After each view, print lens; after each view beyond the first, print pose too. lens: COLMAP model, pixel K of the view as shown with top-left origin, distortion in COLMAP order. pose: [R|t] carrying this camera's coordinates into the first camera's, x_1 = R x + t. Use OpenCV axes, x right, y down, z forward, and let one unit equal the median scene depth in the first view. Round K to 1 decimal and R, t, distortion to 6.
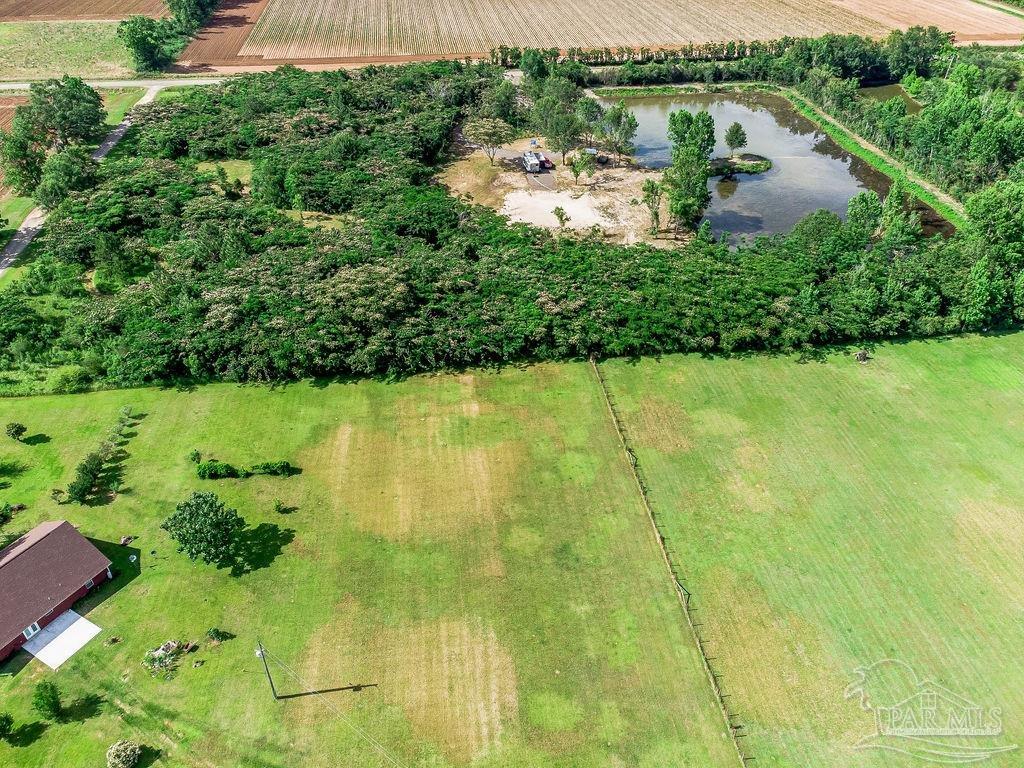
lens RADIAL K [[758.2, 0, 509.8], [0, 758.2, 385.5], [0, 0, 1]] dist [0.016476, 0.013621]
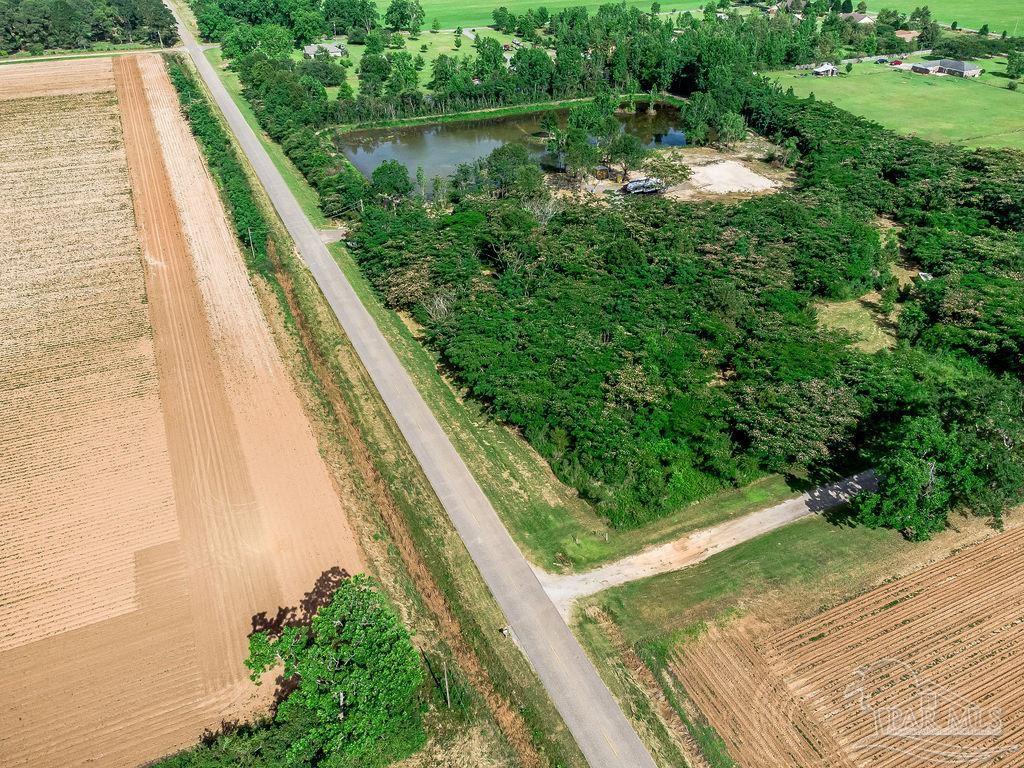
lens RADIAL K [[761.1, 0, 509.7], [0, 761.1, 382.2], [0, 0, 1]] dist [0.020846, -0.004034]
pose [[-0.285305, -0.535944, 0.794585, -0.897256], [0.570942, 0.570855, 0.590042, -0.875481], [-0.769822, 0.622004, 0.143125, 1.187421]]
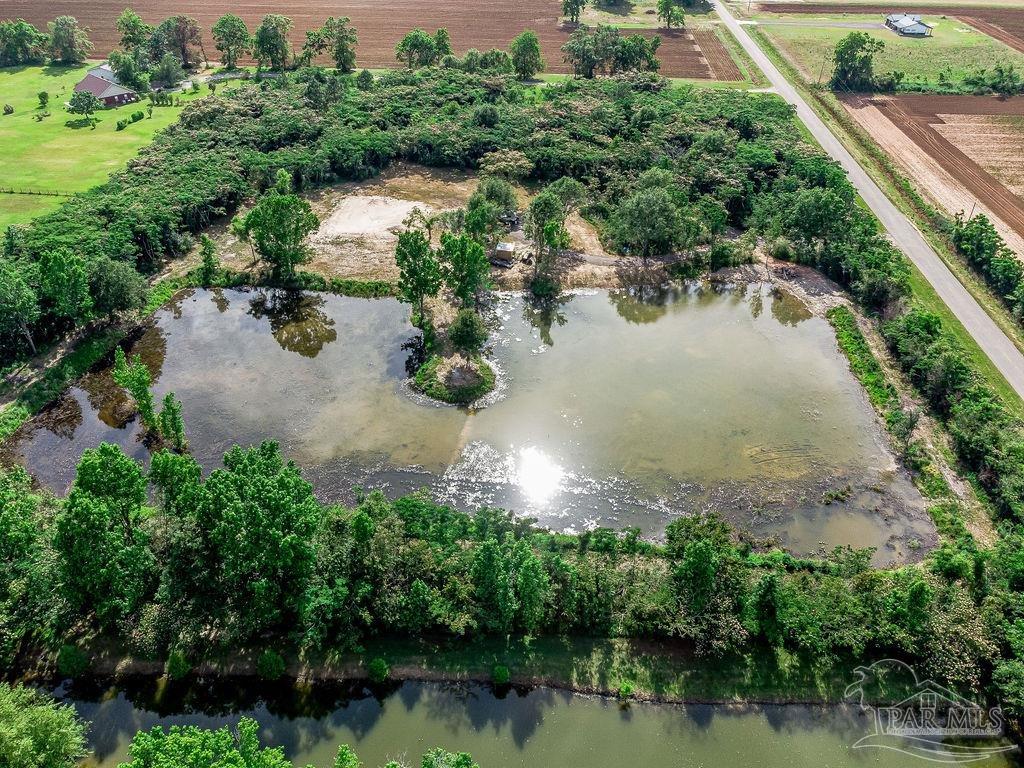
lens RADIAL K [[758.2, 0, 509.8], [0, 758.2, 385.5], [0, 0, 1]] dist [0.016476, 0.013621]
pose [[-0.204755, 0.568827, -0.796562, 0.832344], [-0.593258, 0.575171, 0.563226, -0.691834], [0.778537, 0.587890, 0.219692, 0.964670]]
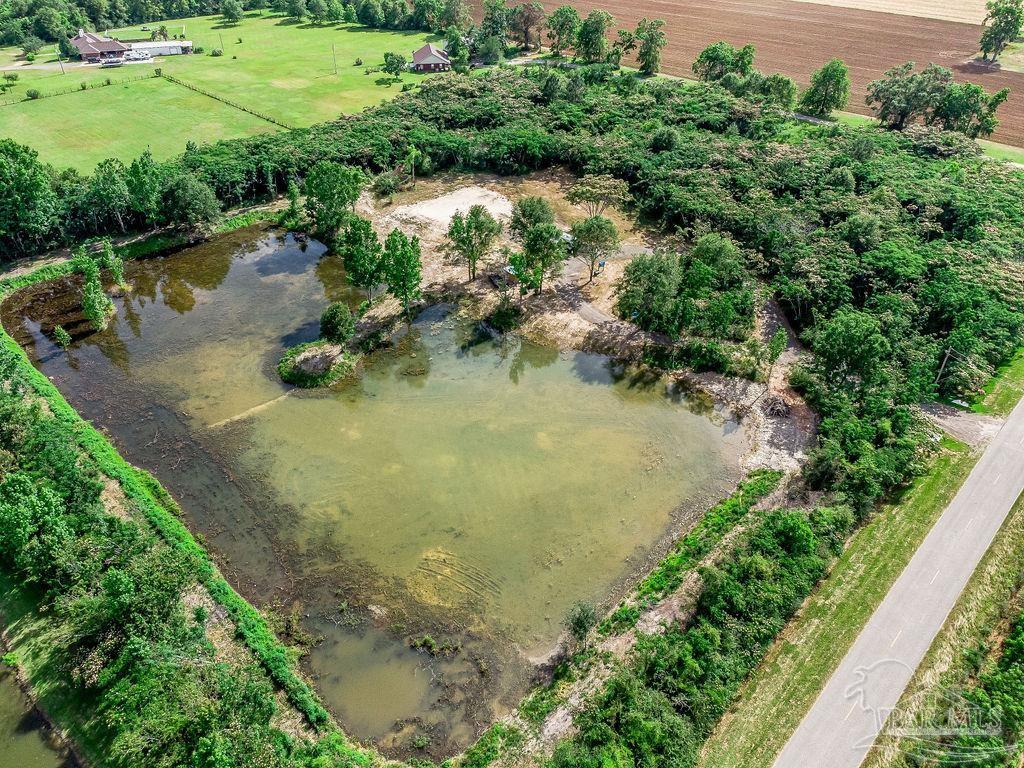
lens RADIAL K [[758.2, 0, 509.8], [0, 758.2, 385.5], [0, 0, 1]] dist [0.016476, 0.013621]
pose [[-0.782023, 0.365413, -0.504890, 0.539256], [-0.373790, 0.373246, 0.849099, -0.917746], [0.498719, 0.852737, -0.155300, 1.264015]]
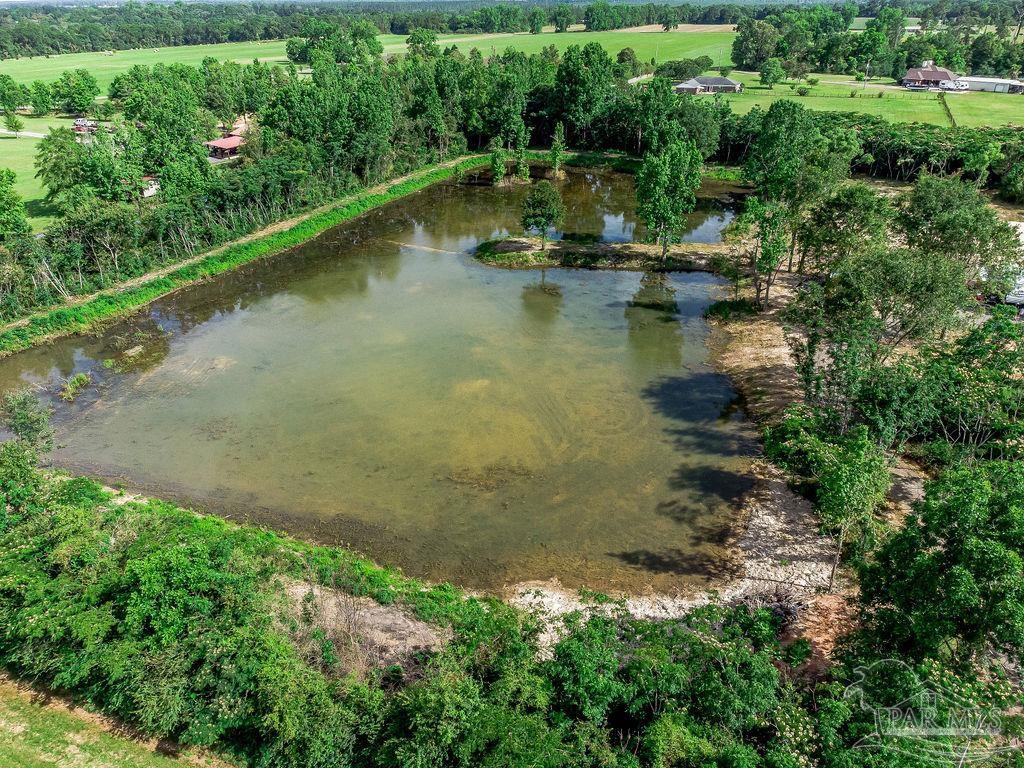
lens RADIAL K [[758.2, 0, 509.8], [0, 758.2, 385.5], [0, 0, 1]] dist [0.016476, 0.013621]
pose [[-0.857179, -0.230019, 0.460799, 0.060626], [0.312450, 0.479000, 0.820325, -0.720718], [-0.409414, 0.847142, -0.338720, 1.339187]]
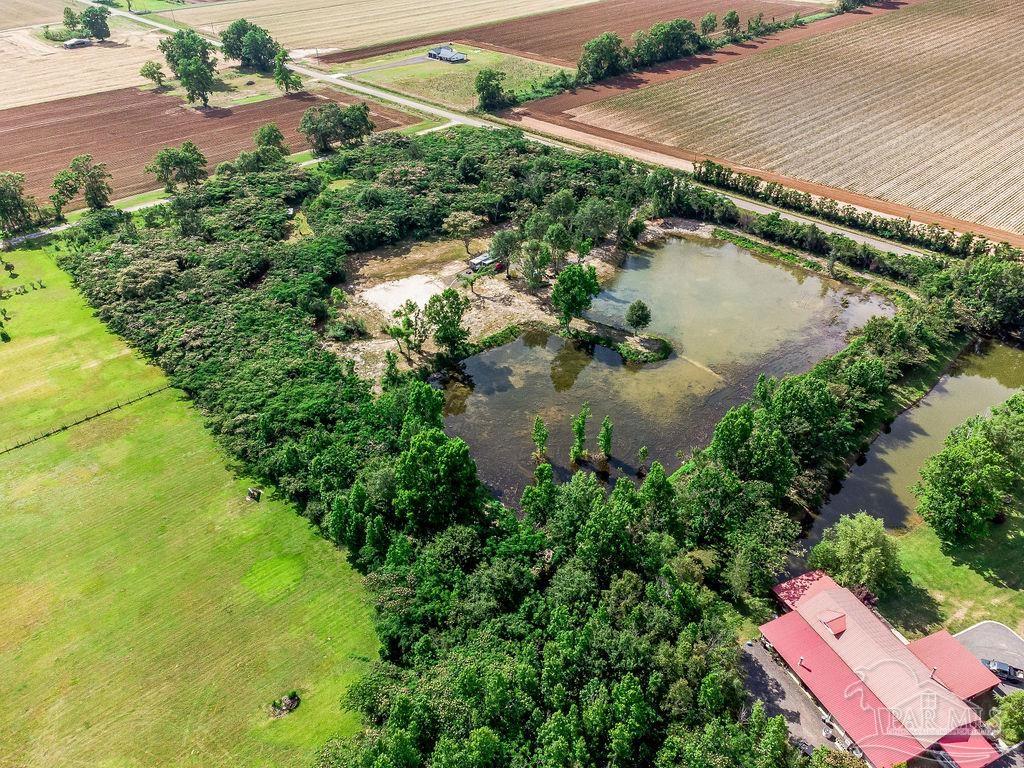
lens RADIAL K [[761.1, 0, 509.7], [0, 761.1, 382.2], [0, 0, 1]] dist [0.020846, -0.004034]
pose [[0.578614, 0.451046, -0.679532, 0.898138], [-0.470007, 0.865311, 0.174154, -0.360117], [0.666558, 0.218617, 0.712676, 0.287947]]
